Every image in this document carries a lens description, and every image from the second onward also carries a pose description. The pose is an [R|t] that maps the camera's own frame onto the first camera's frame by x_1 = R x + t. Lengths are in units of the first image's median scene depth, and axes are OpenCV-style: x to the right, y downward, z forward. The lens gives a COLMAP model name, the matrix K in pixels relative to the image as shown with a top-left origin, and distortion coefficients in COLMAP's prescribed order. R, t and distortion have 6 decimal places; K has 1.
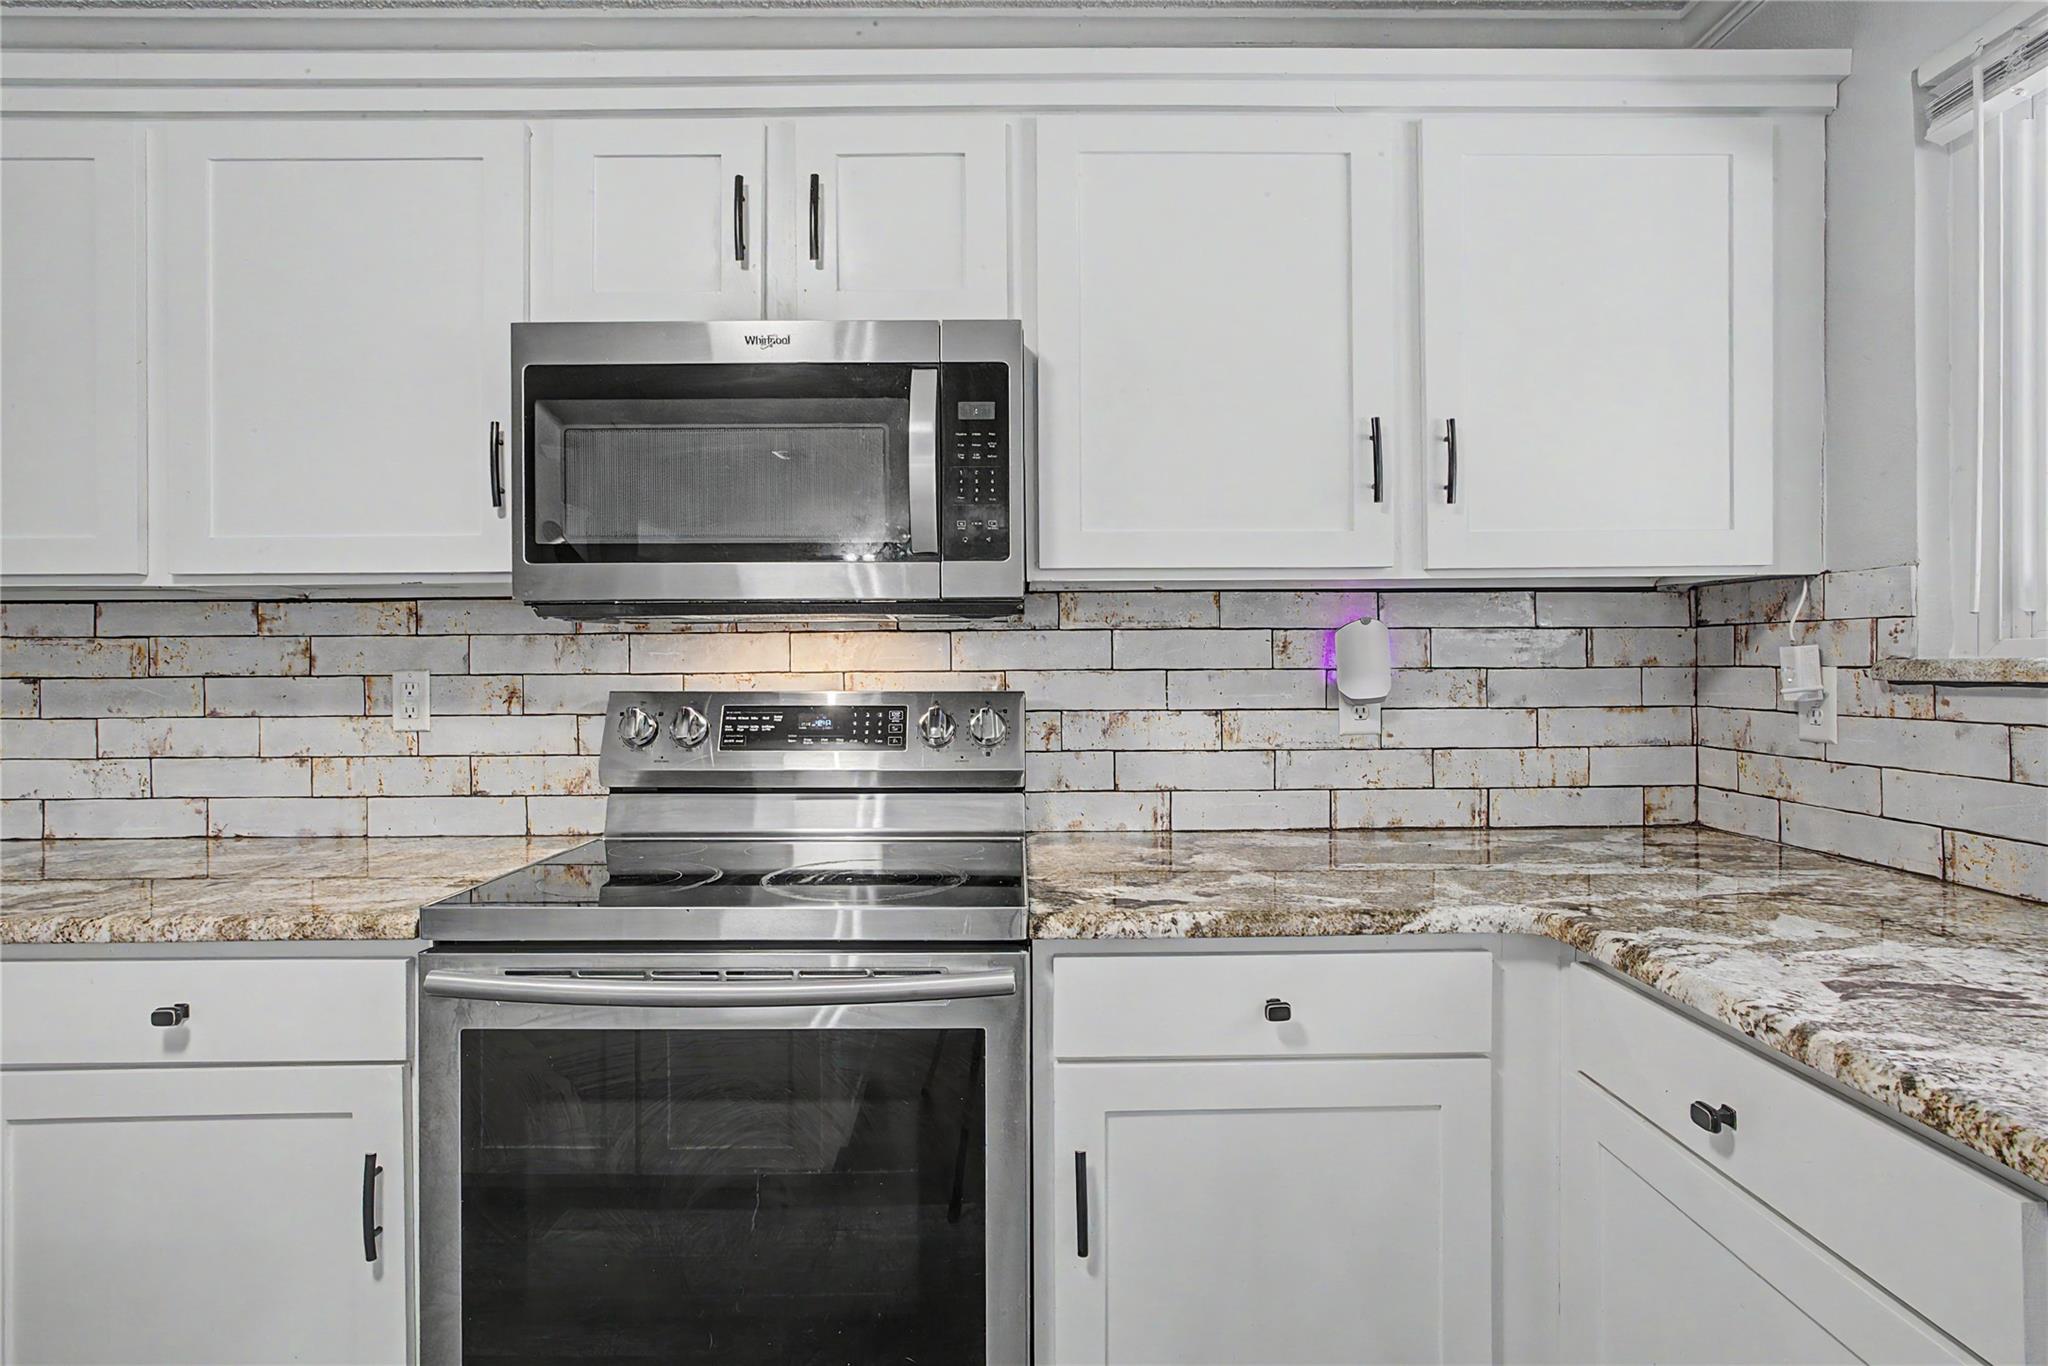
lens RADIAL K [[981.5, 0, 1036.9], [0, 981.5, 694.6], [0, 0, 1]] dist [-0.029972, 0.015256]
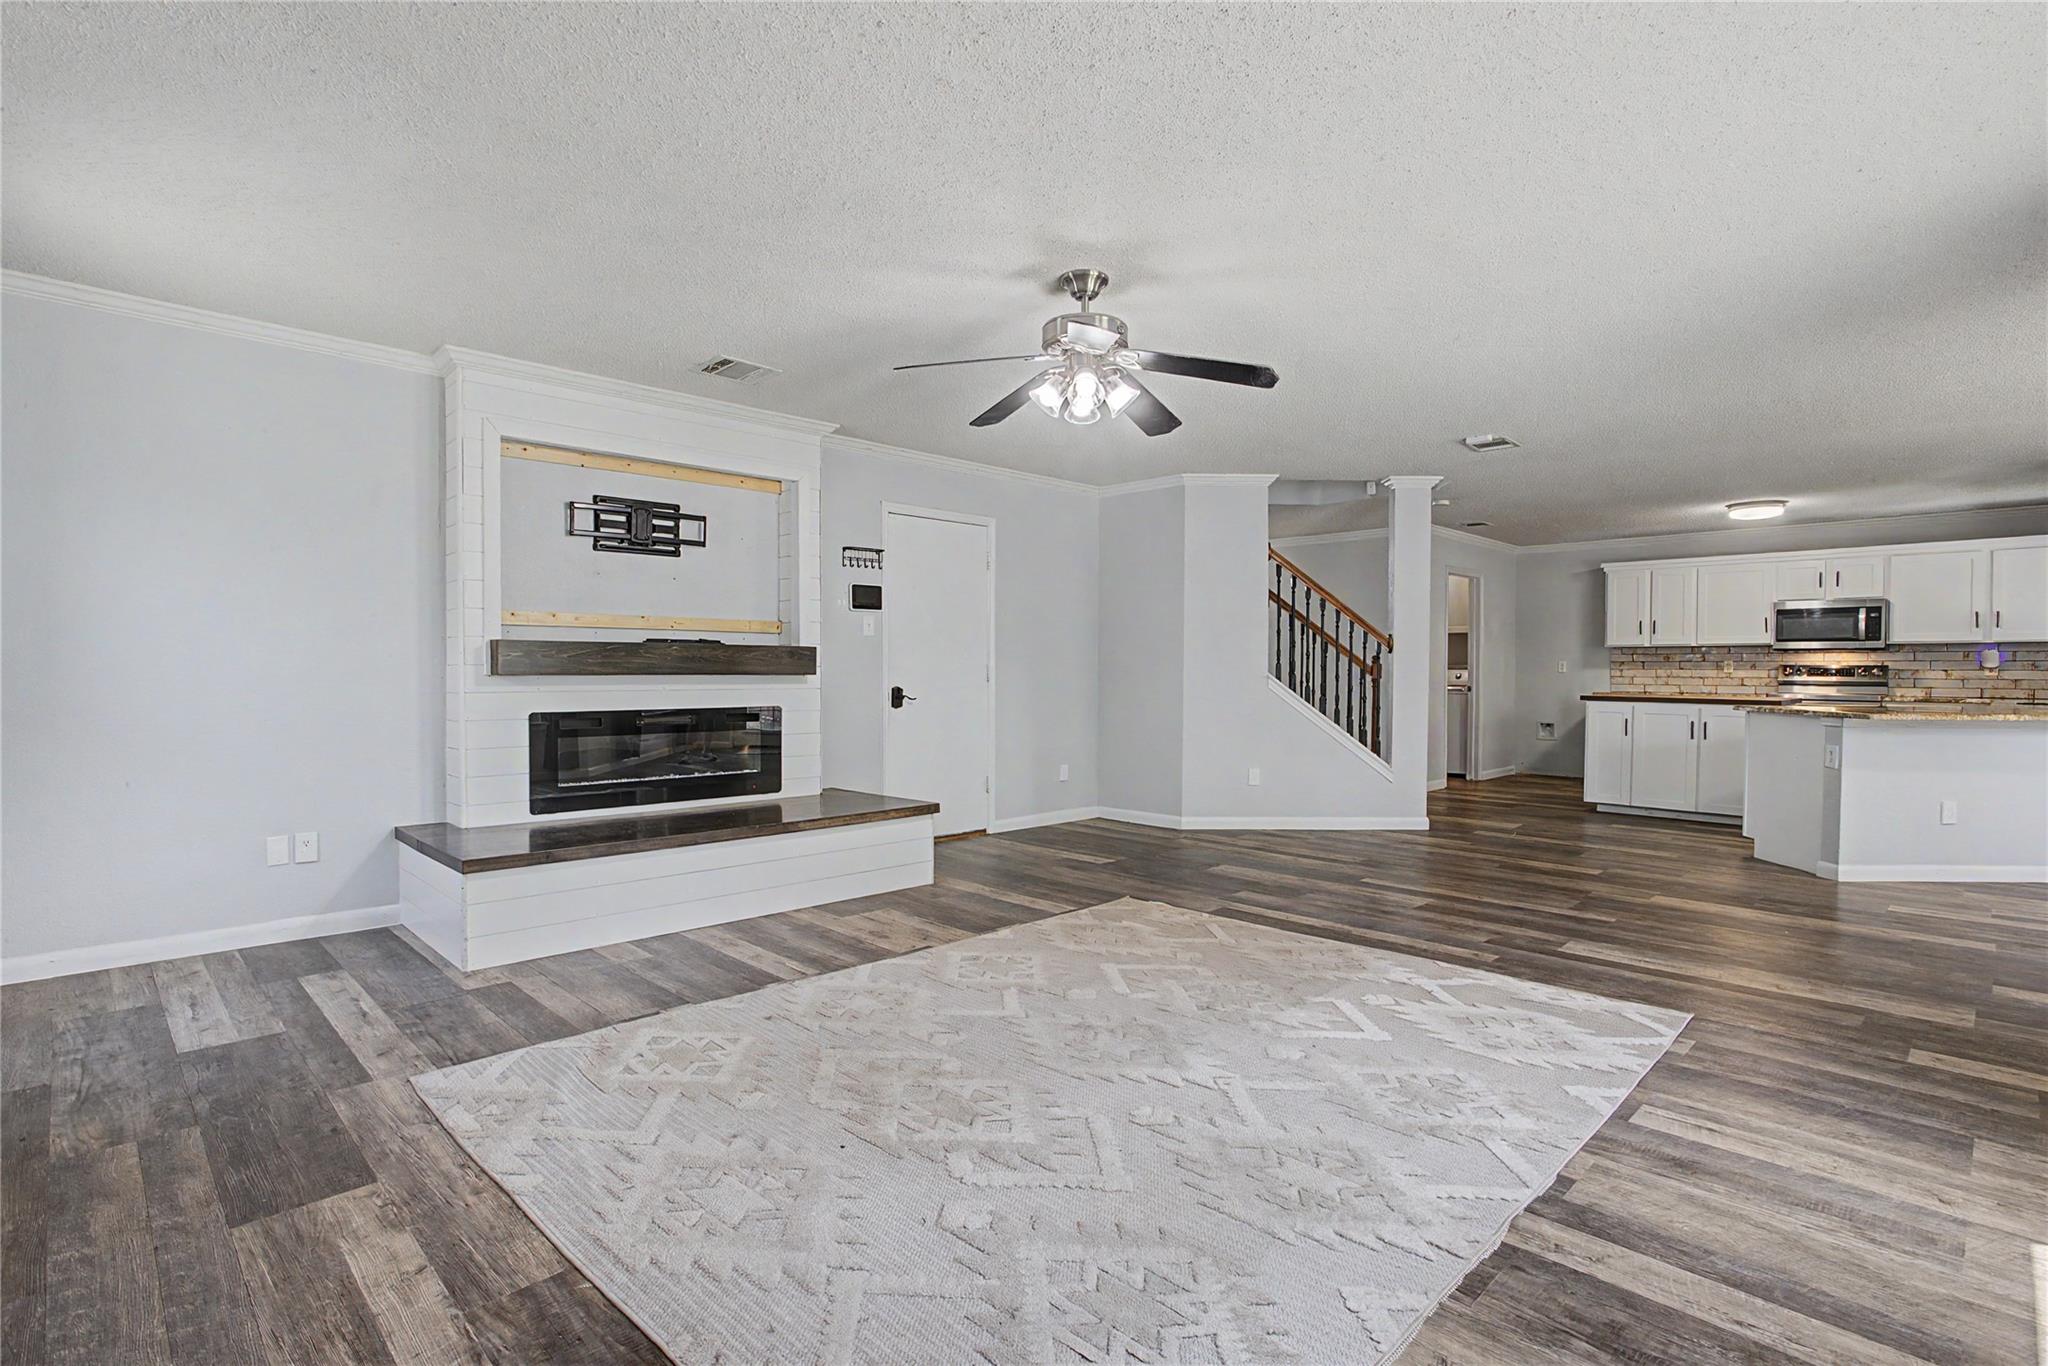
lens RADIAL K [[981.5, 0, 1036.9], [0, 981.5, 694.6], [0, 0, 1]] dist [-0.029972, 0.015256]
pose [[0.695645, 0.027648, -0.717853, 0.469887], [-0.022628, 0.999607, 0.016572, 0.149059], [0.718029, 0.004715, 0.695997, -5.032158]]
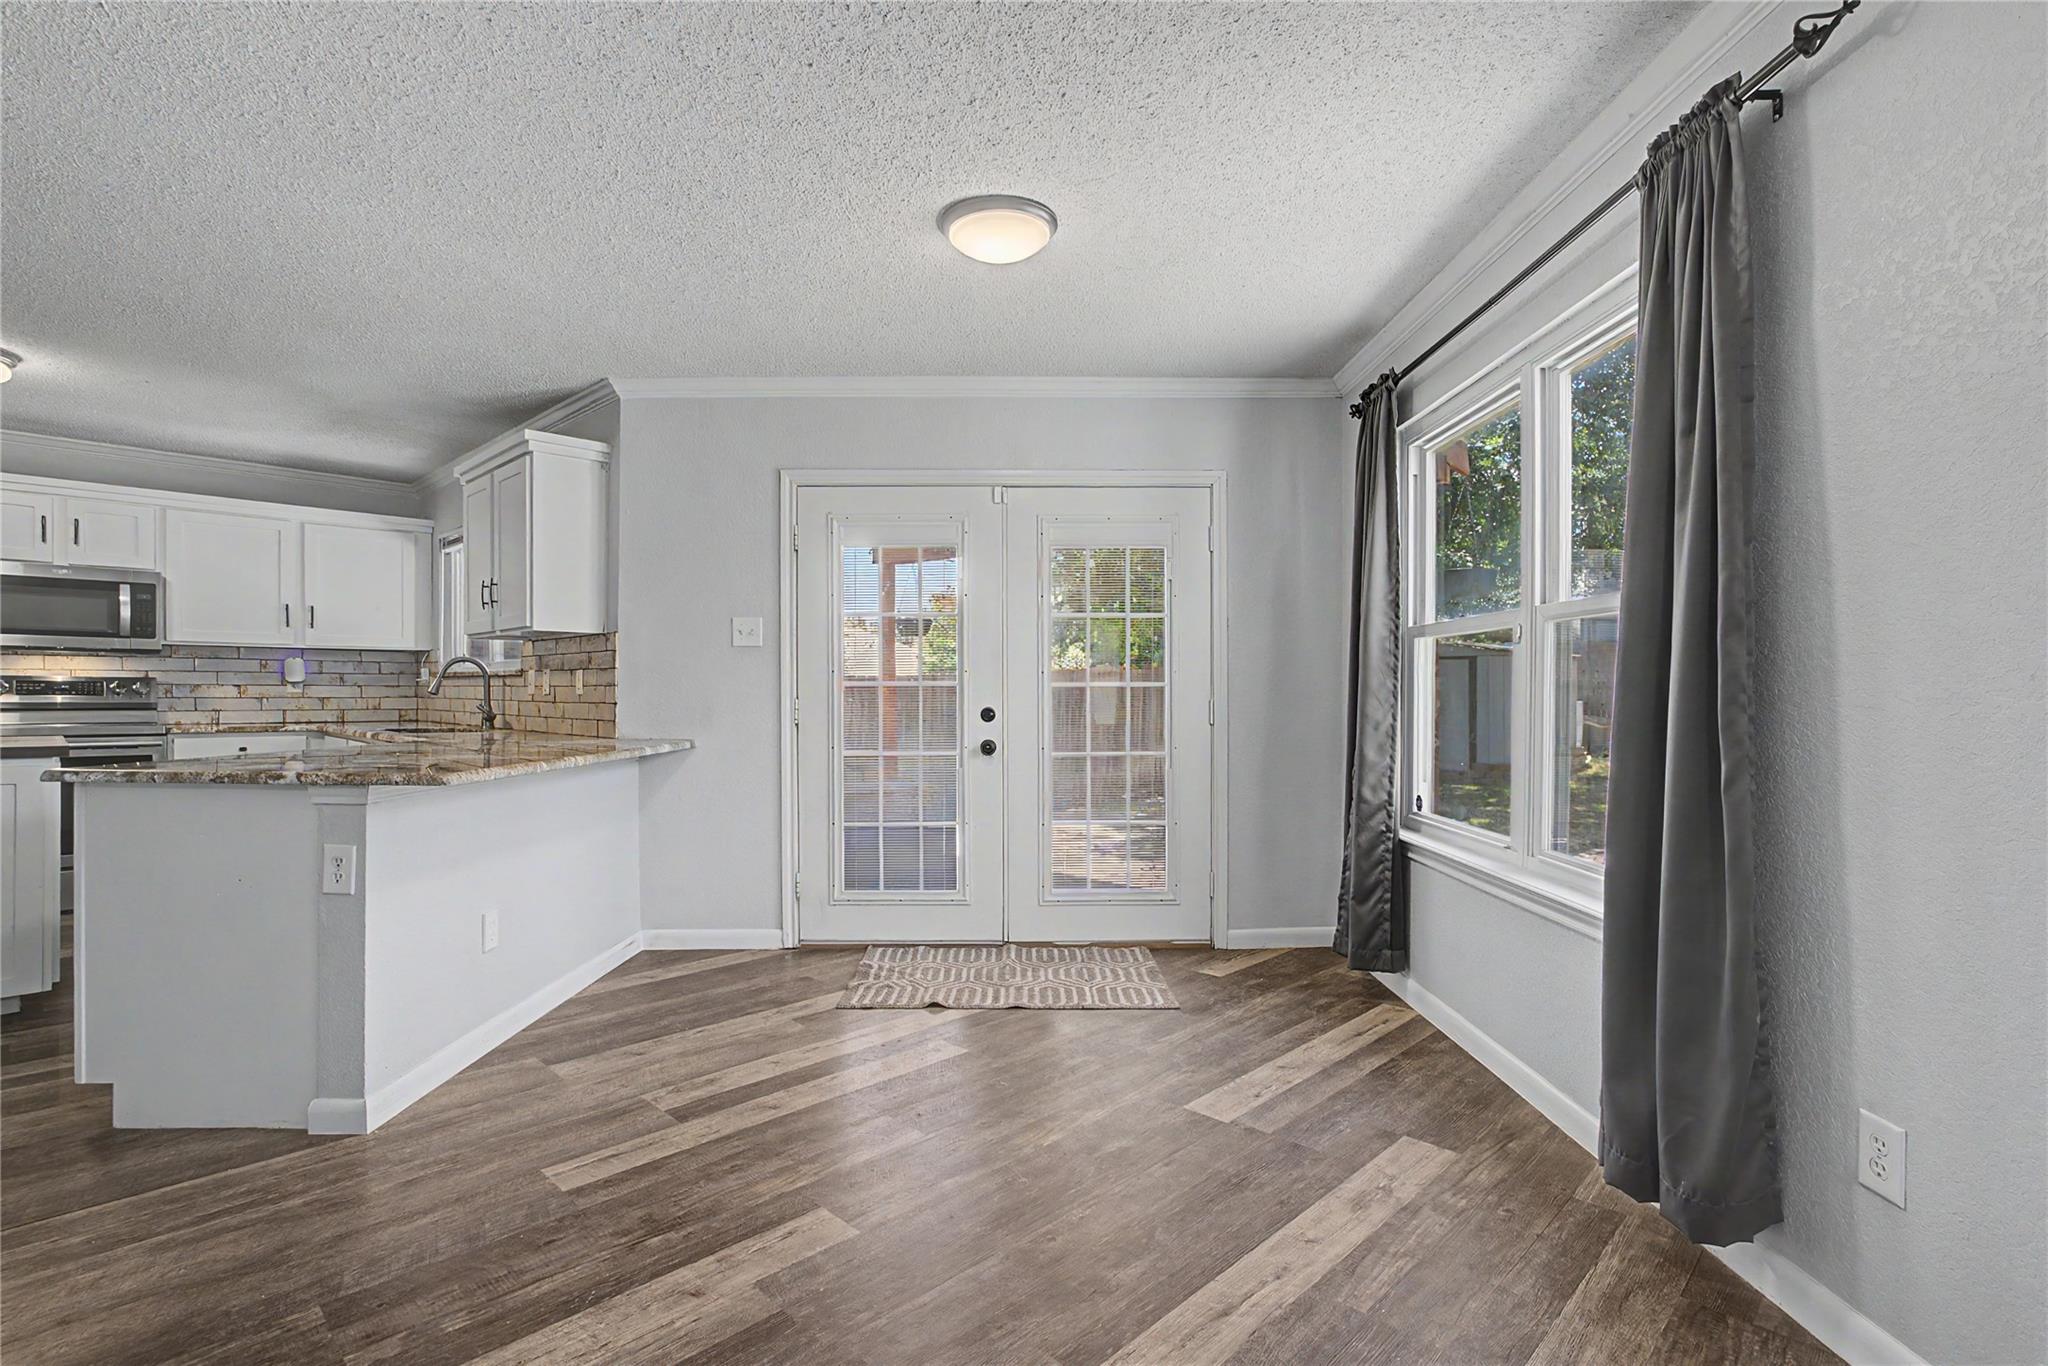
lens RADIAL K [[981.5, 0, 1036.9], [0, 981.5, 694.6], [0, 0, 1]] dist [-0.029972, 0.015256]
pose [[0.703286, 0.006507, 0.710878, -0.220392], [0.006327, 0.999861, -0.015412, 0.111259], [-0.710879, 0.015337, 0.703147, -2.991471]]
